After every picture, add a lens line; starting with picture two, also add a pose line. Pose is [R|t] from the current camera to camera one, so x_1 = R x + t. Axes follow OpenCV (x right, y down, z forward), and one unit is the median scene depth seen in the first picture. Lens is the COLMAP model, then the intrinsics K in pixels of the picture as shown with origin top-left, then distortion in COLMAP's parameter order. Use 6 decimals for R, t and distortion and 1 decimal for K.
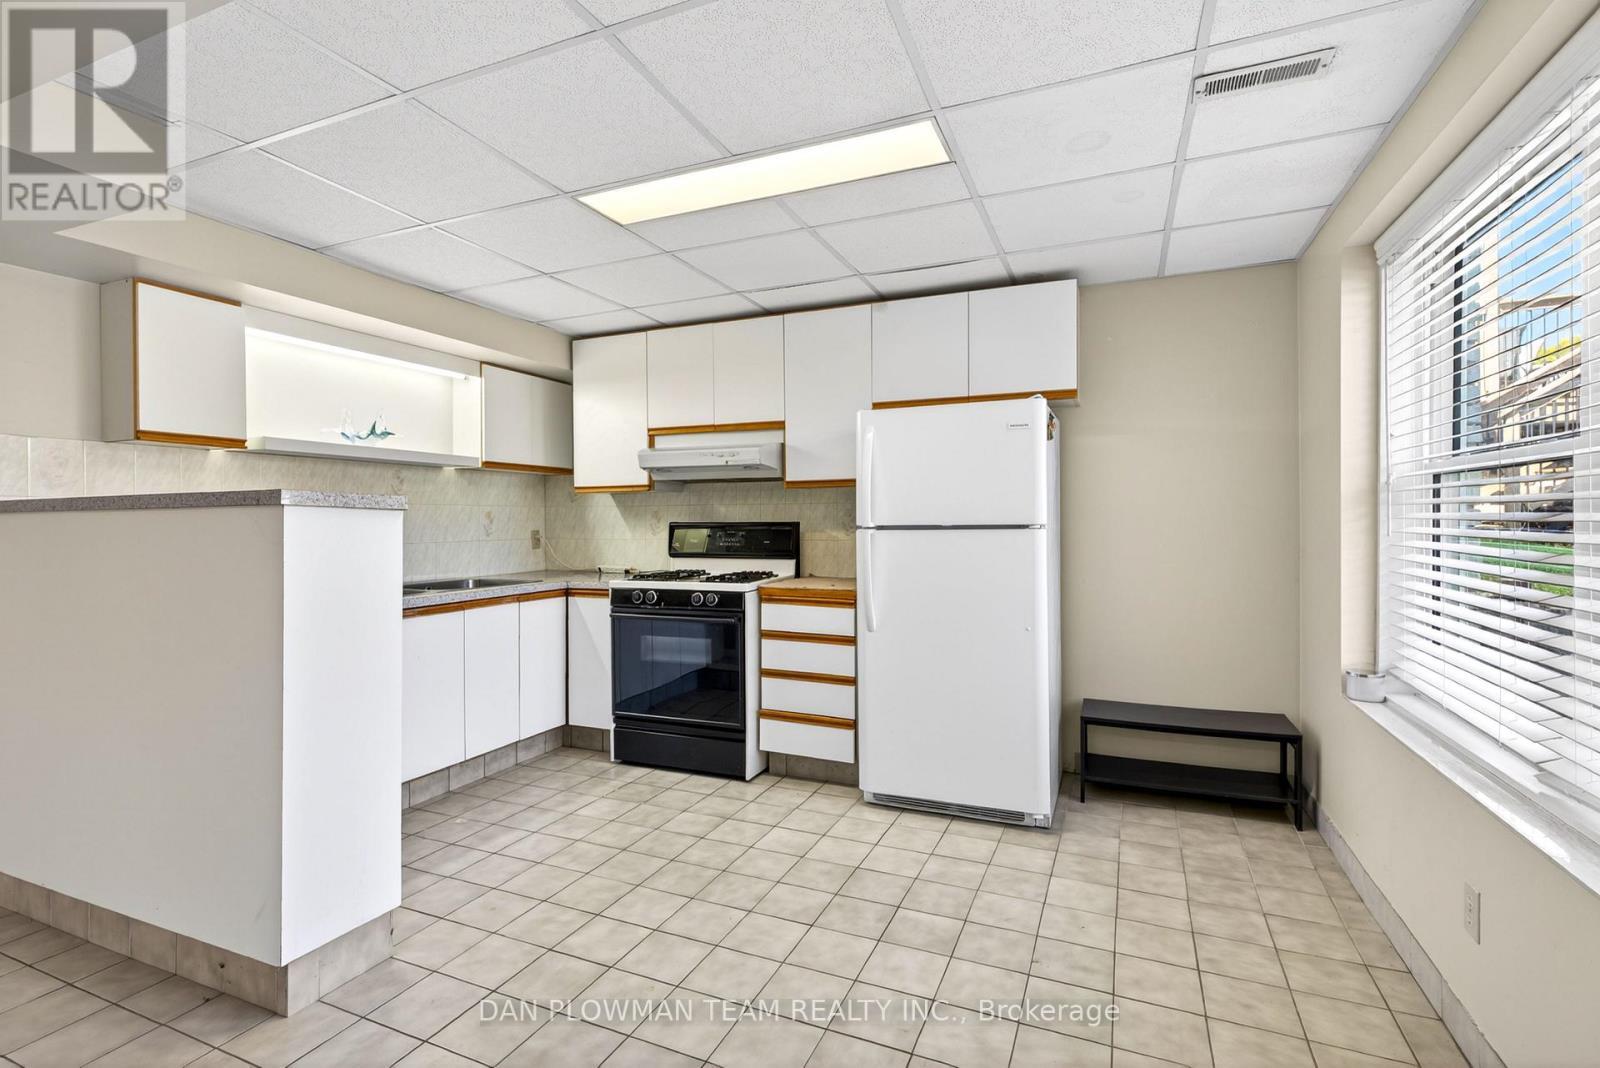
lens RADIAL K [[765.5, 0, 794.4], [0, 765.5, 526.8], [0, 0, 1]] dist [-0.001686, 0.000028]
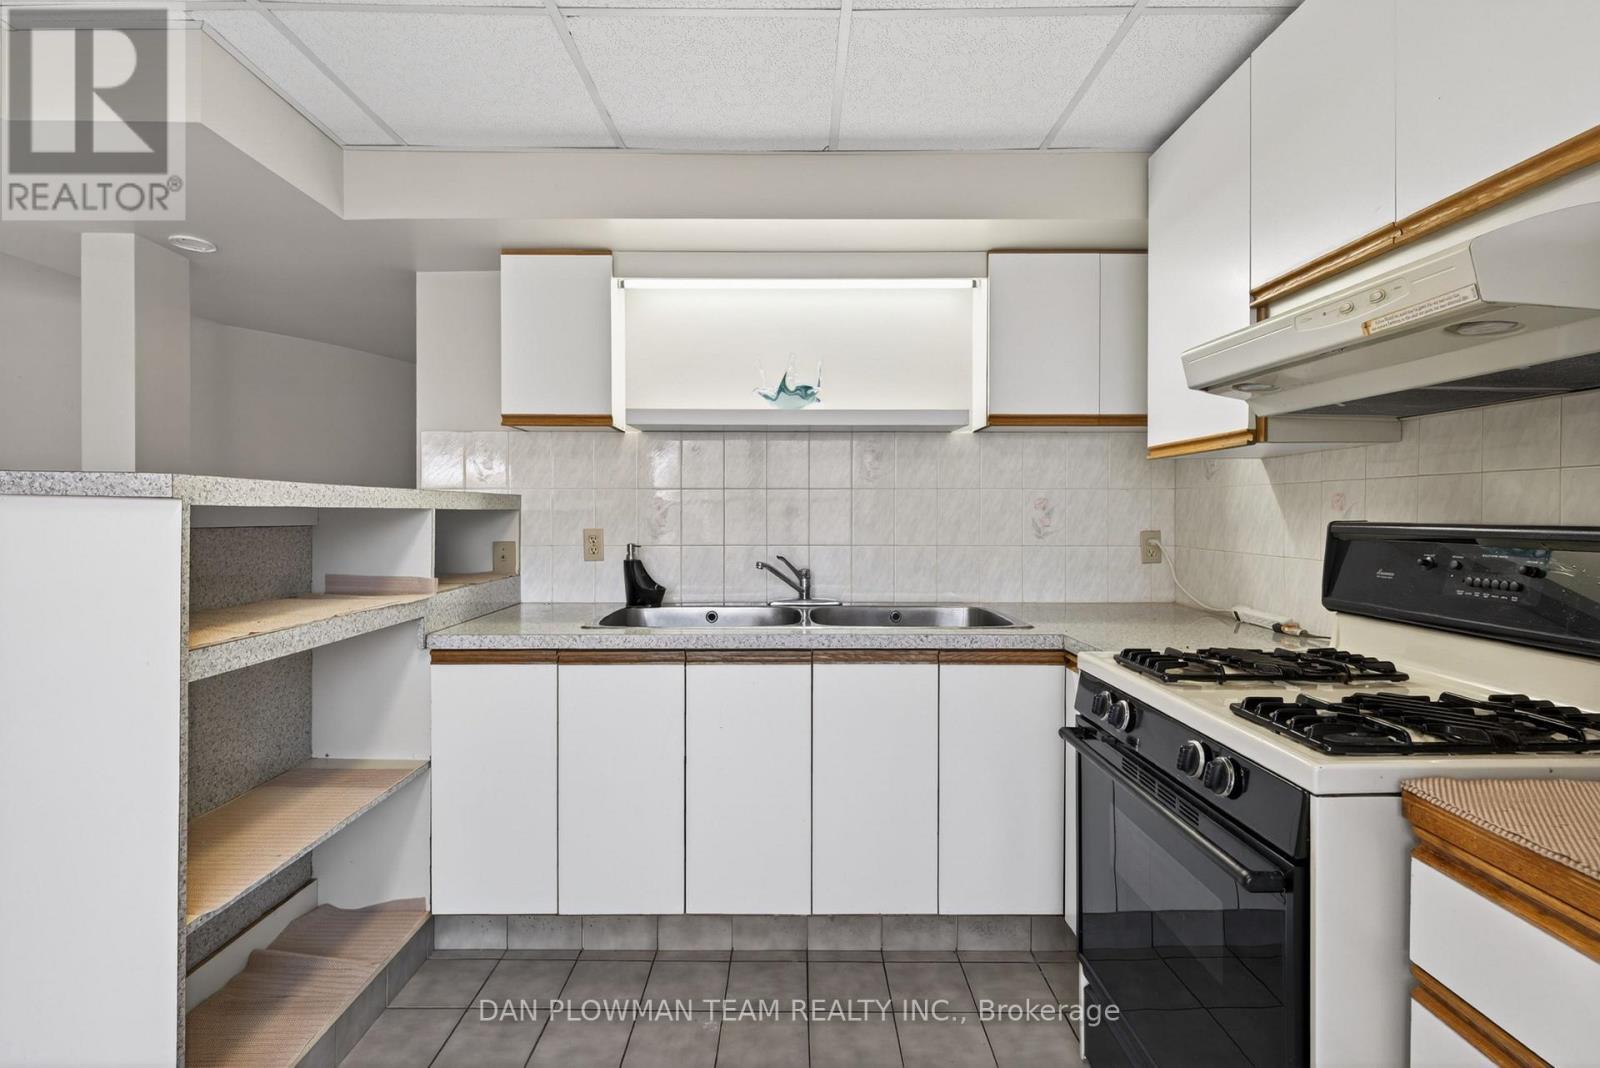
lens RADIAL K [[765.5, 0, 798.7], [0, 765.5, 519.2], [0, 0, 1]] dist [-0.001686, 0.000028]
pose [[0.397492, 0.014796, -0.917486, 0.090671], [-0.009627, 0.999882, 0.011954, -0.009459], [0.917555, 0.004081, 0.397588, 0.622033]]
